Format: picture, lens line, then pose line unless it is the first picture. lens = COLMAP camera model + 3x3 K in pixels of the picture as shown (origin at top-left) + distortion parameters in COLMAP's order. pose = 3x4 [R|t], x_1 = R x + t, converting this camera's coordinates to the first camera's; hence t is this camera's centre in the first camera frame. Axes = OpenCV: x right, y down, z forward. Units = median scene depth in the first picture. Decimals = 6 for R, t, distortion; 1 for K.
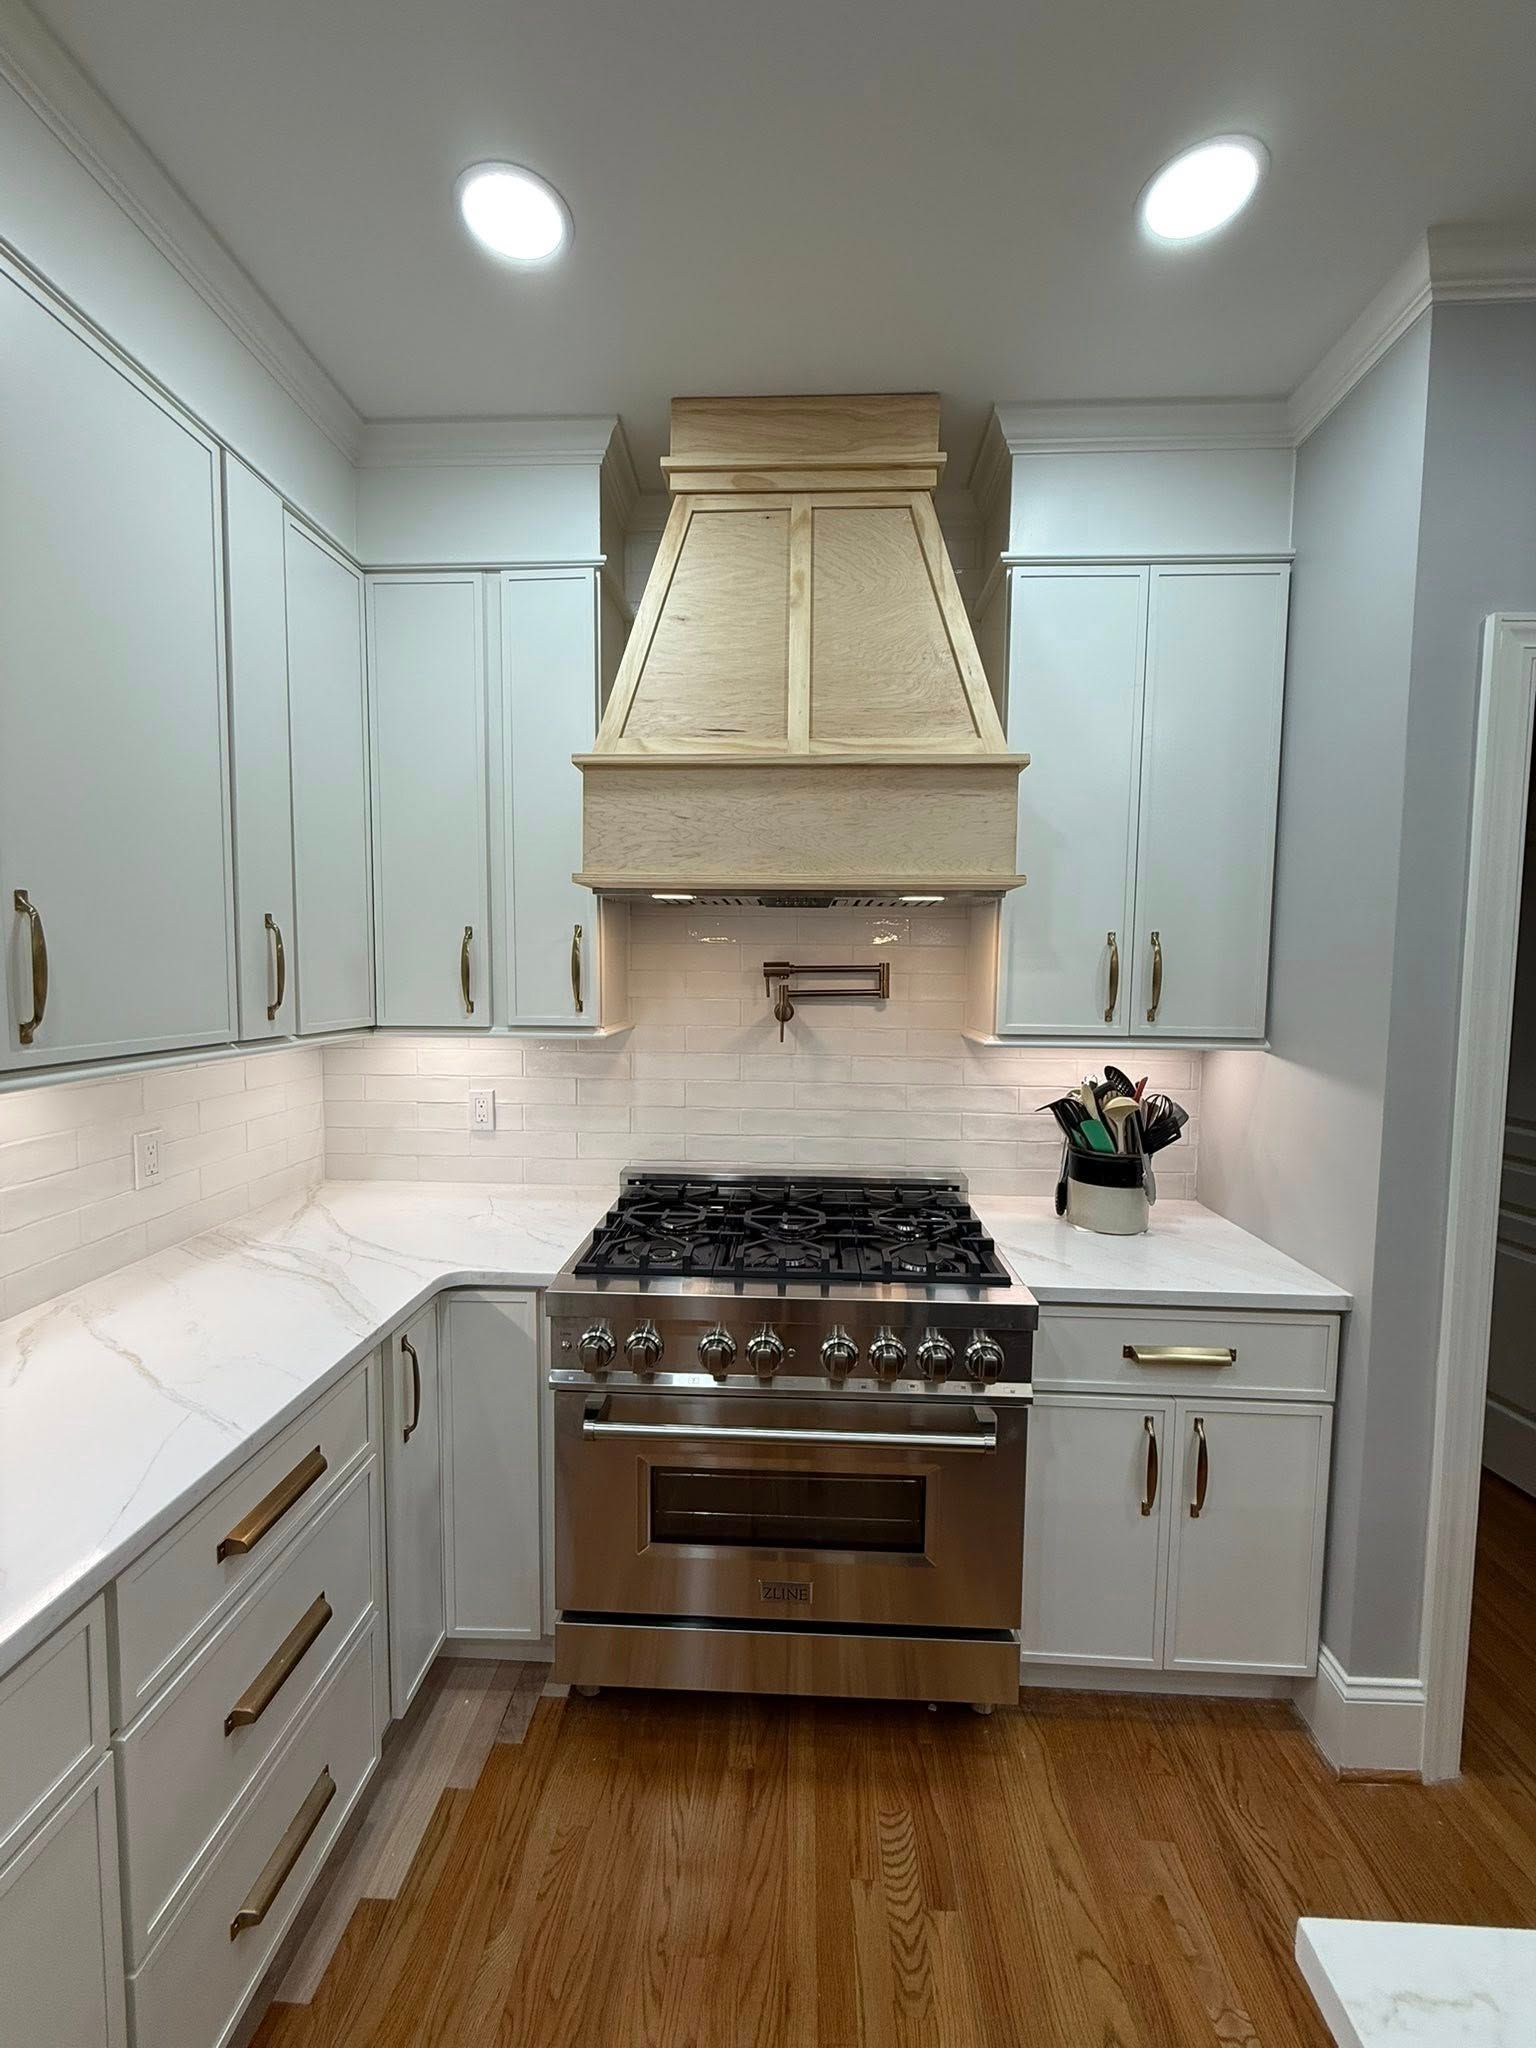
lens RADIAL K [[816.5, 0, 774.6], [0, 816.5, 1024.1], [0, 0, 1]] dist [0.002393, 0.000320]
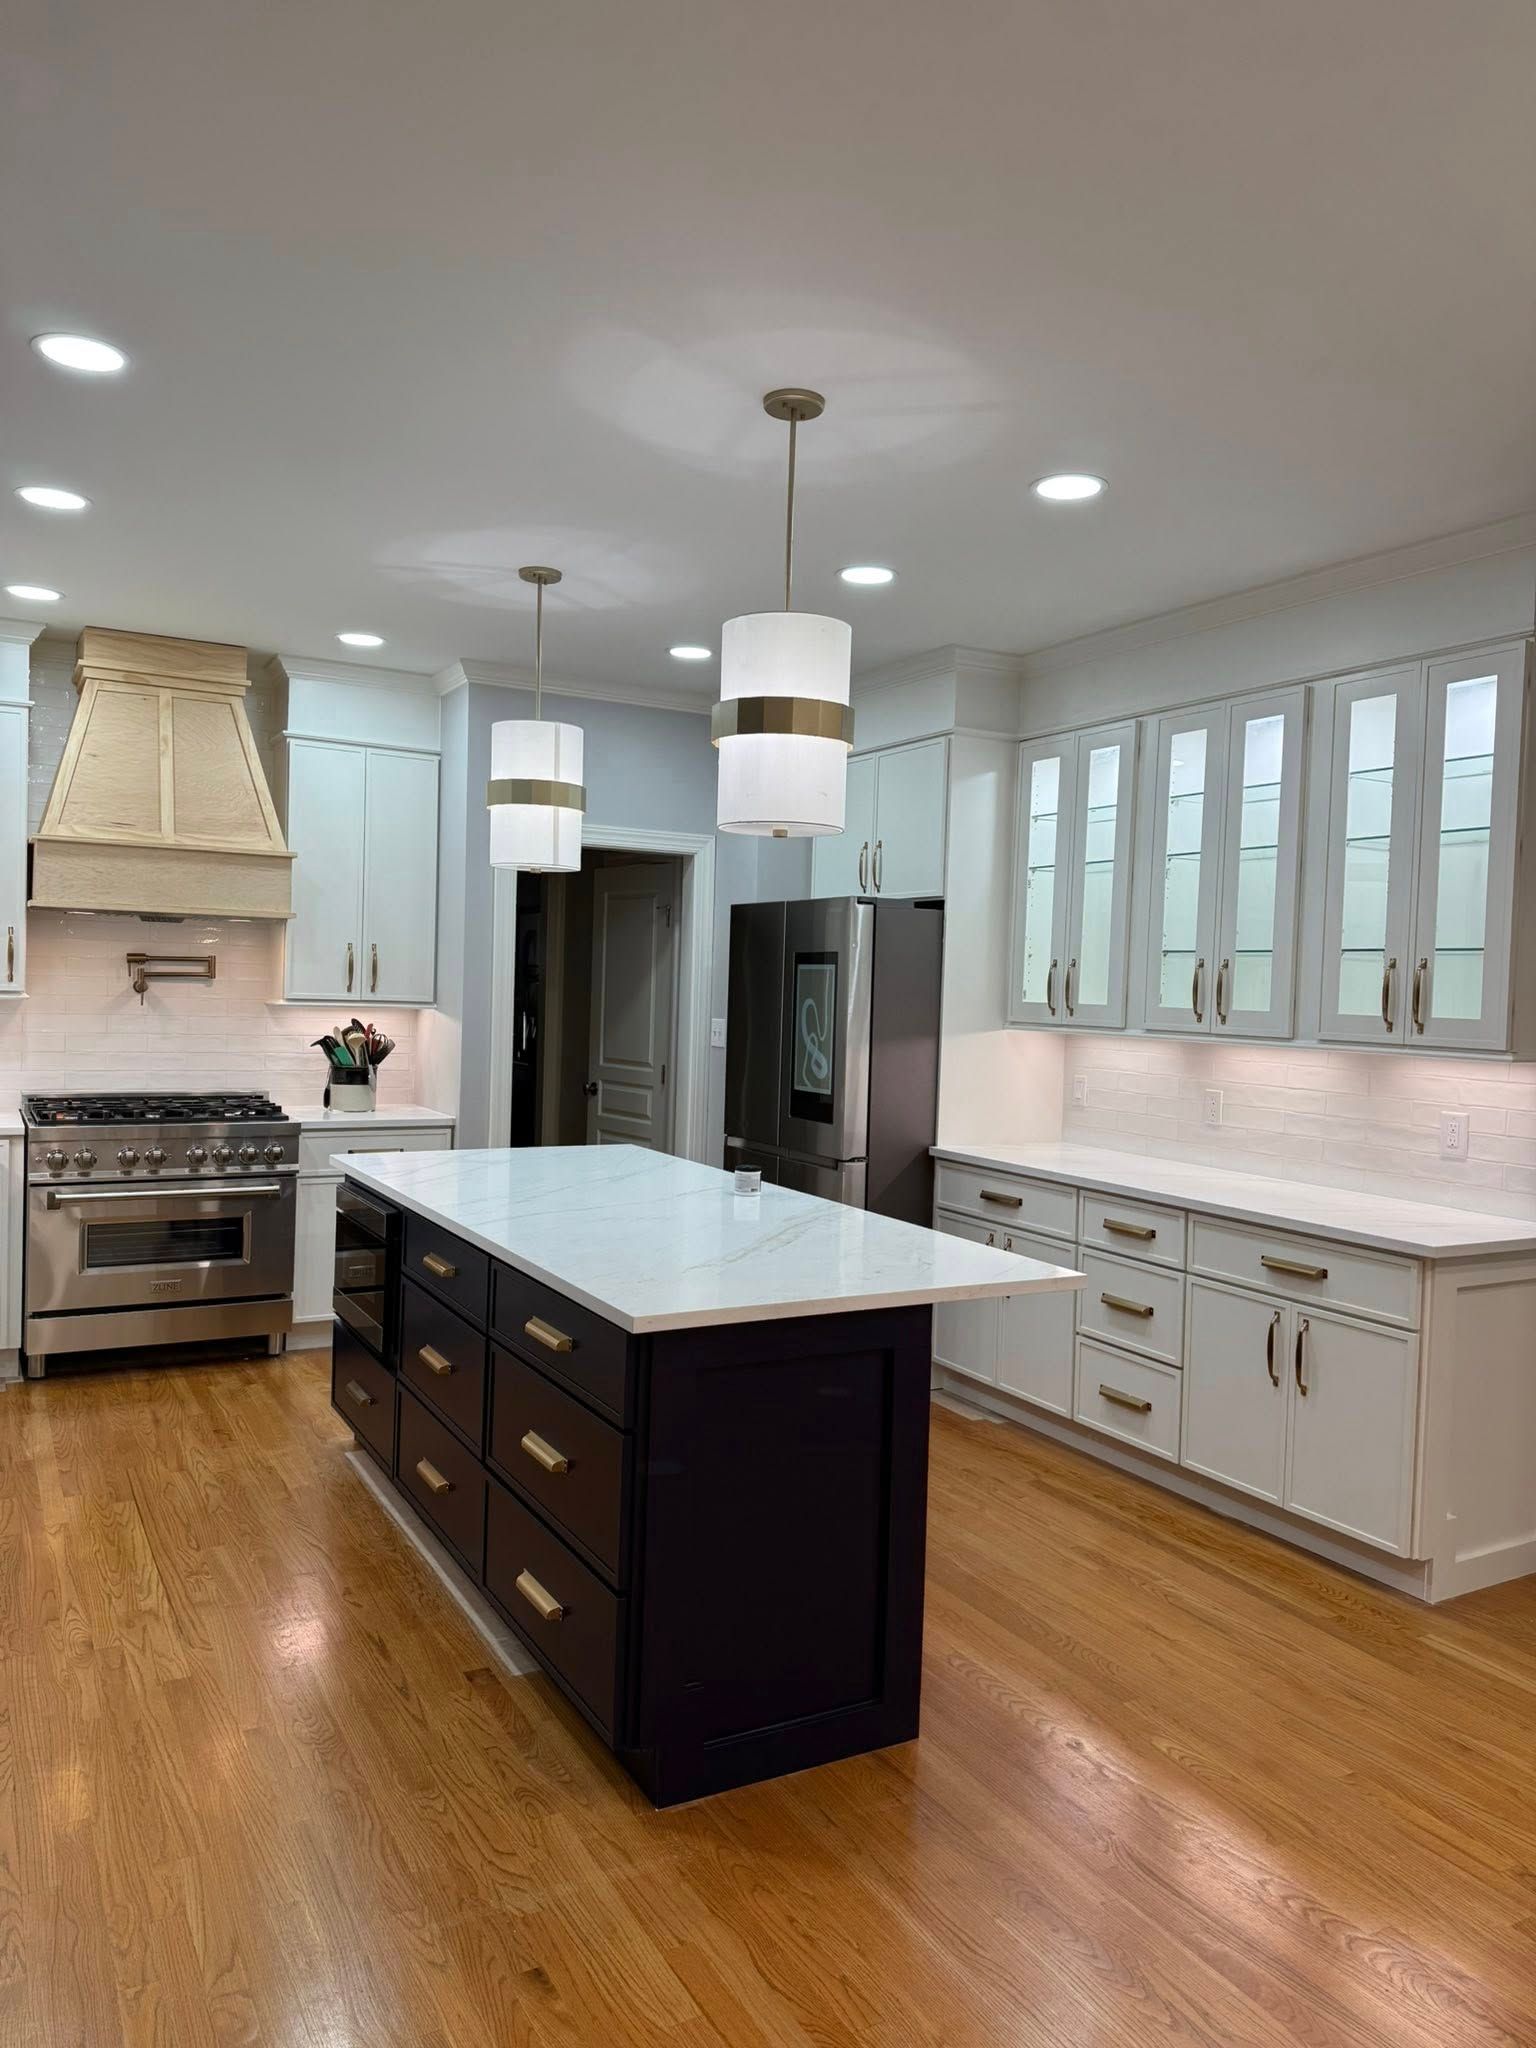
lens RADIAL K [[1408.6, 0, 764.6], [0, 1408.6, 1024.4], [0, 0, 1]] dist [0.042307, -0.030896]
pose [[0.854134, 0.000963, 0.520052, -0.438492], [0.014295, 0.999577, -0.025330, 0.164225], [-0.519857, 0.029070, 0.853759, -2.179985]]
